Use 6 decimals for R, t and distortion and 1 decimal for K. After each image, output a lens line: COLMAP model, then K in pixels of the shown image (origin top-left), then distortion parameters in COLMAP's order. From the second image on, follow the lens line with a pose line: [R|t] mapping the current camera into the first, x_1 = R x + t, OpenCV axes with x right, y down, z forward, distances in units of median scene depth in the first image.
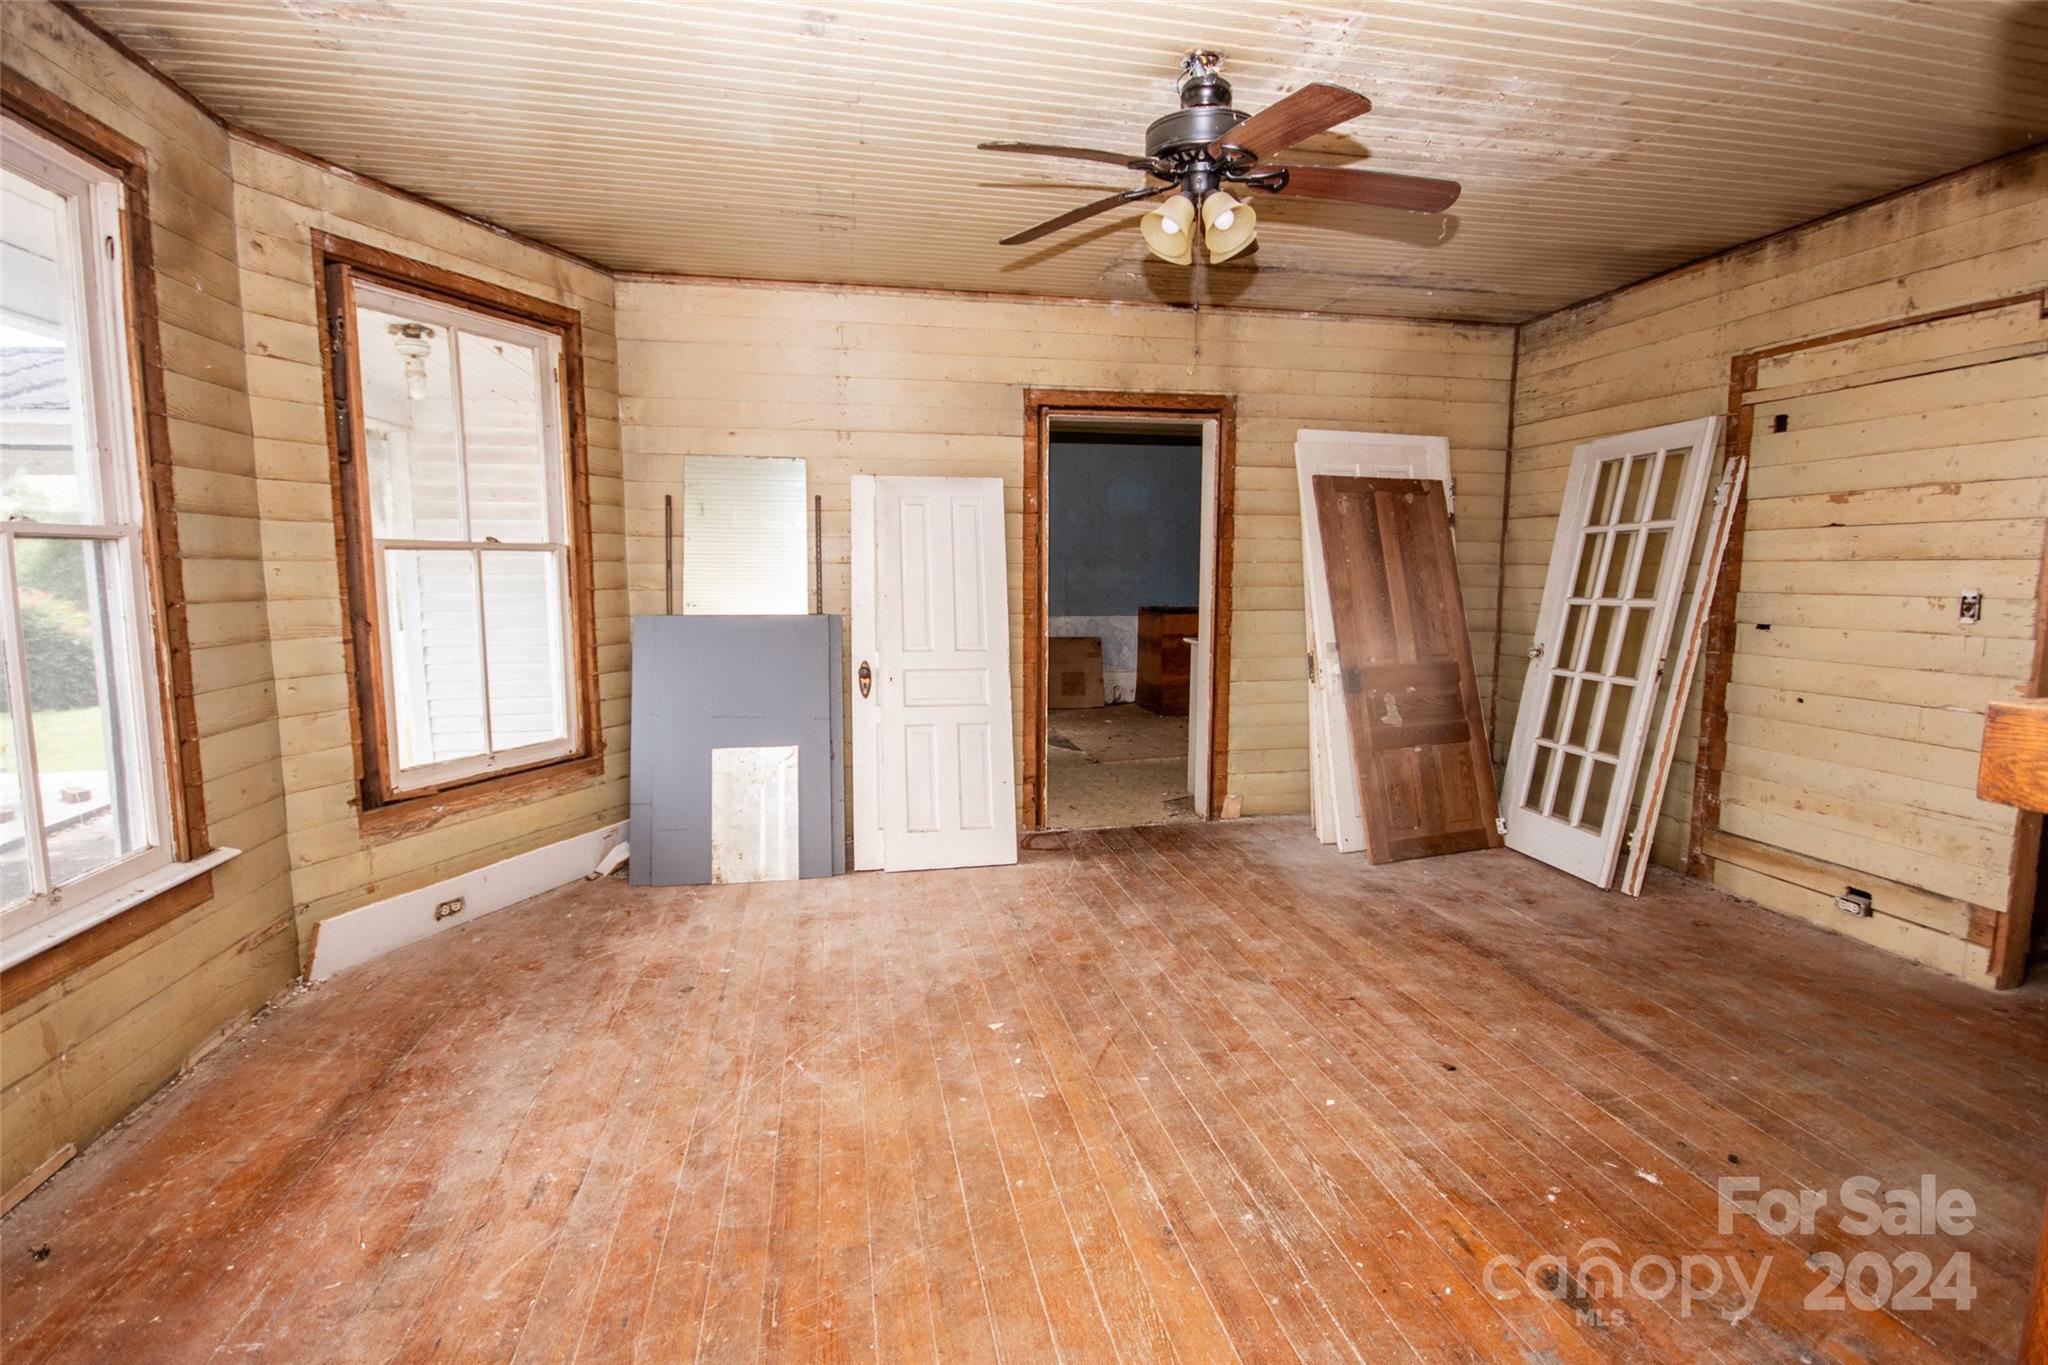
lens RADIAL K [[936.0, 0, 1028.7], [0, 936.0, 675.6], [0, 0, 1]] dist [-0.001501, -0.005309]
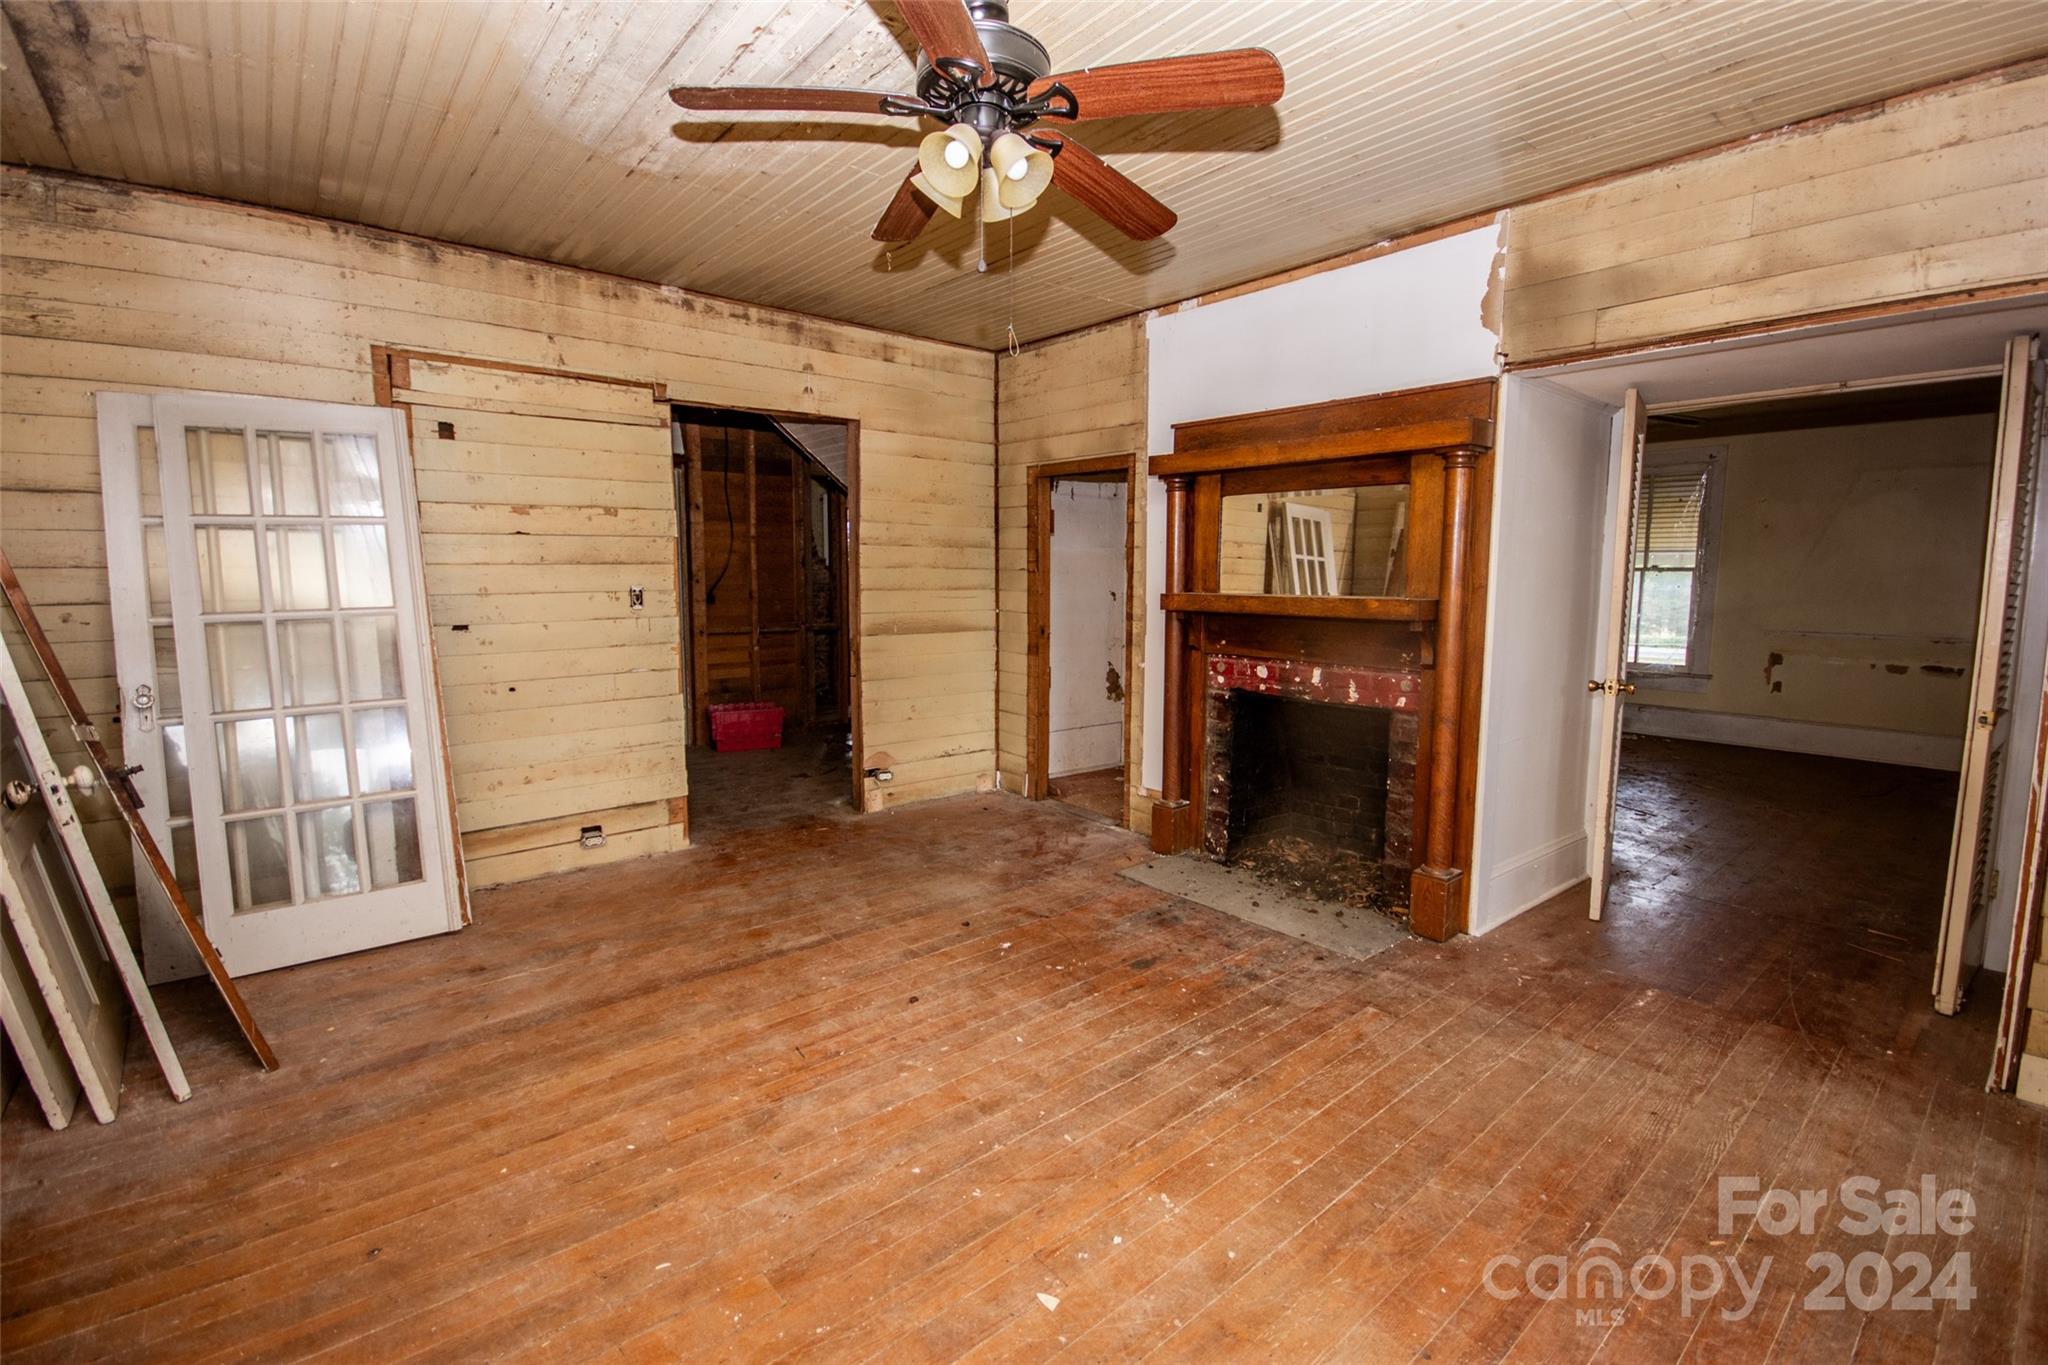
lens RADIAL K [[894.3, 0, 1024.0], [0, 894.3, 682.5], [0, 0, 1]] dist [-0.001835, -0.000114]
pose [[-0.469828, -0.115198, 0.875209, -0.454538], [0.101222, 0.977879, 0.183050, -0.132955], [-0.876935, 0.174593, -0.447774, 1.082255]]
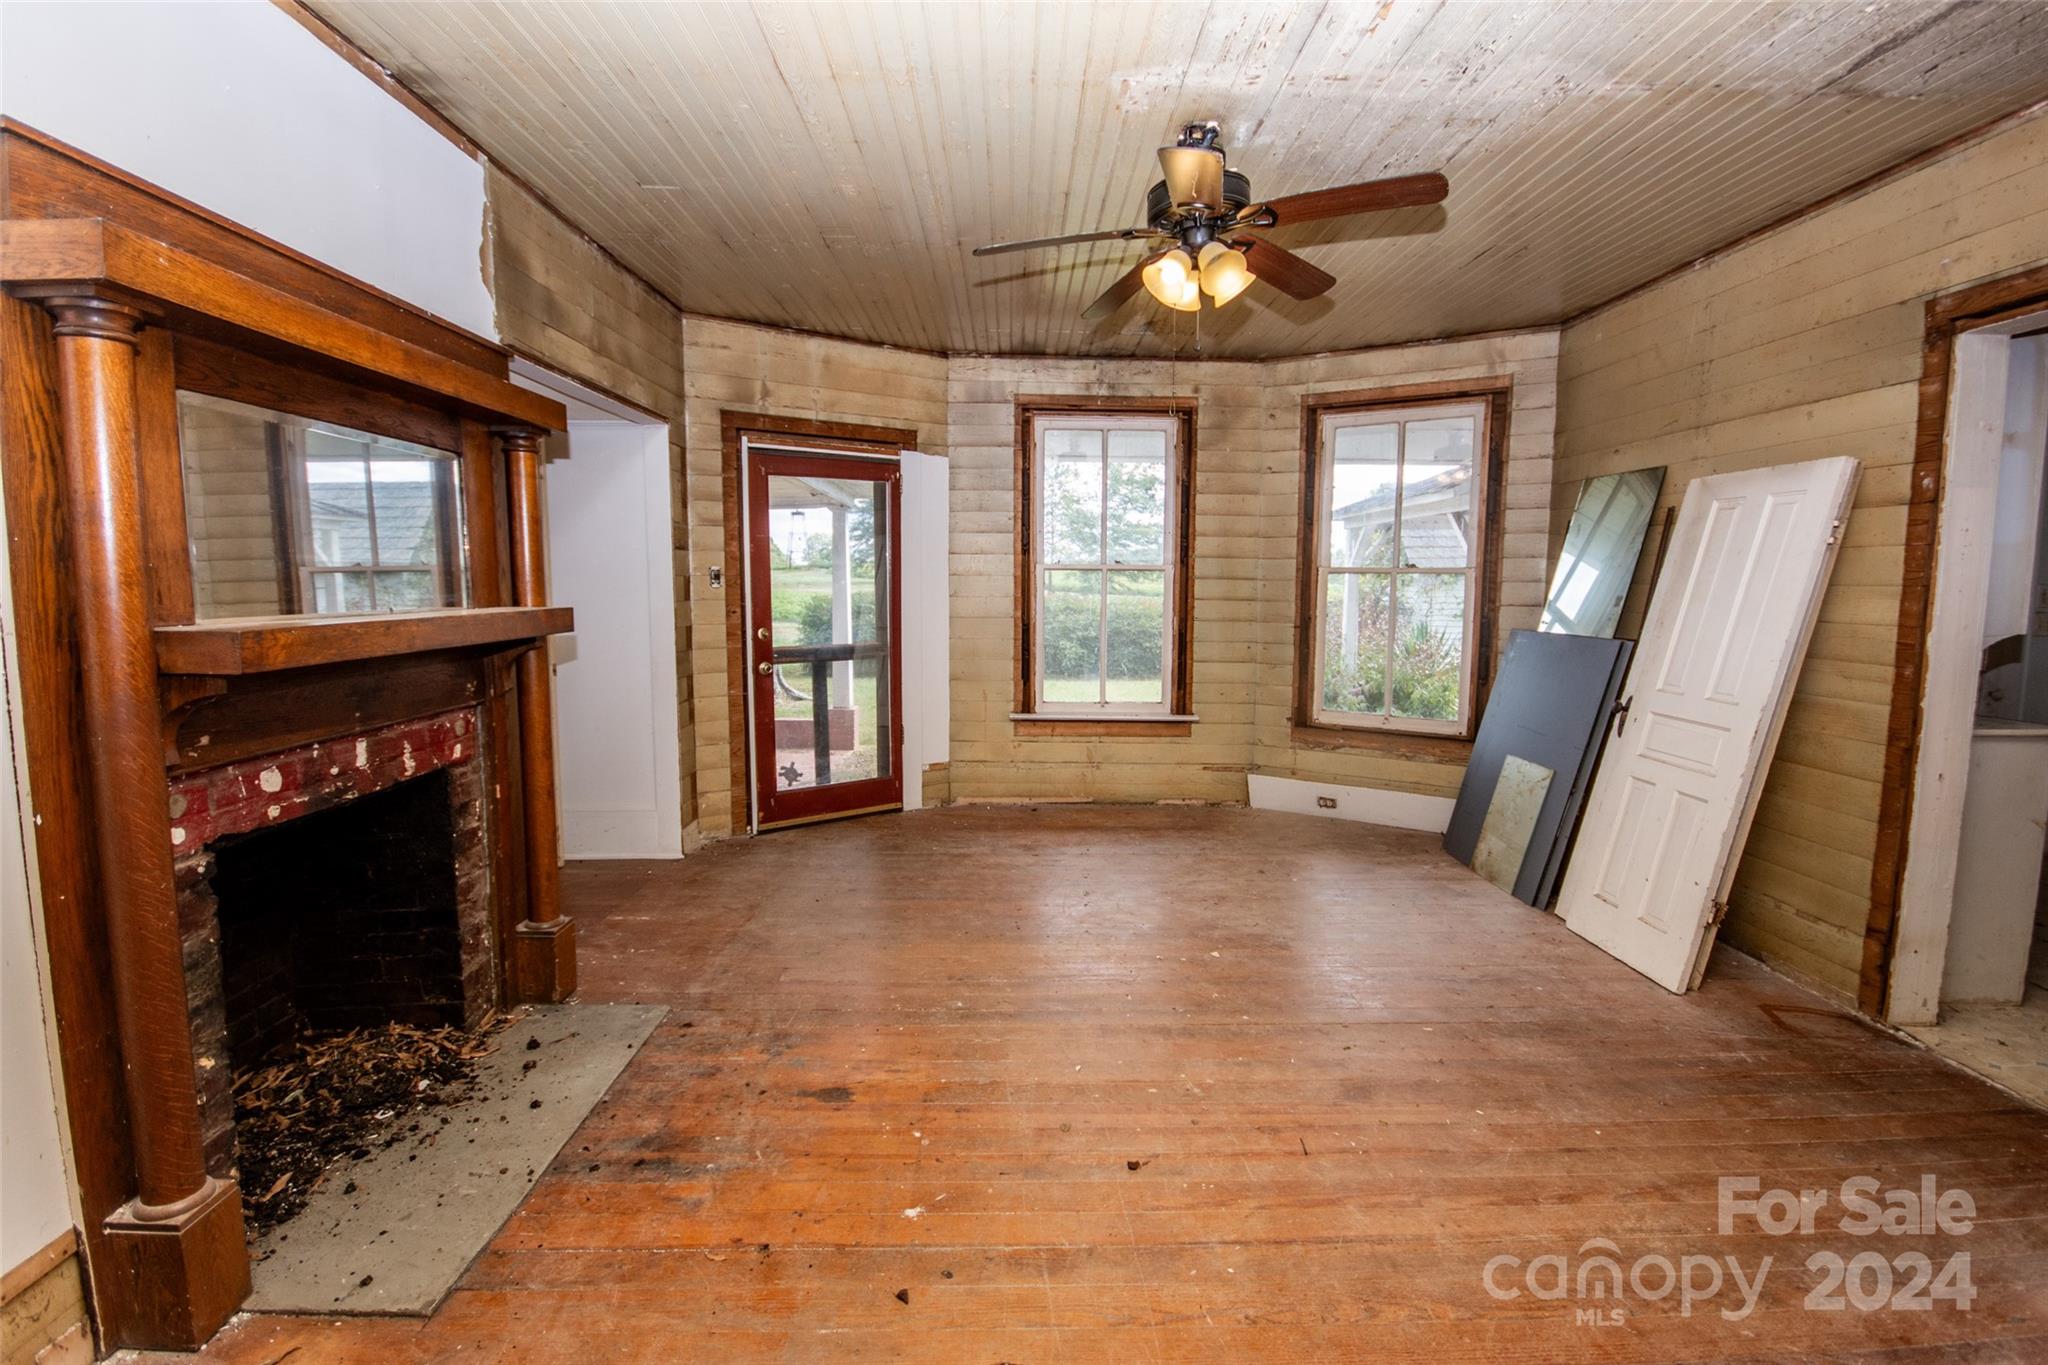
lens RADIAL K [[906.2, 0, 1028.6], [0, 906.2, 672.8], [0, 0, 1]] dist [-0.009906, 0.000117]
pose [[-0.184143, 0.095333, -0.978265, 1.017981], [-0.124303, 0.985035, 0.119390, -0.091324], [0.975008, 0.143586, -0.169538, 0.810553]]
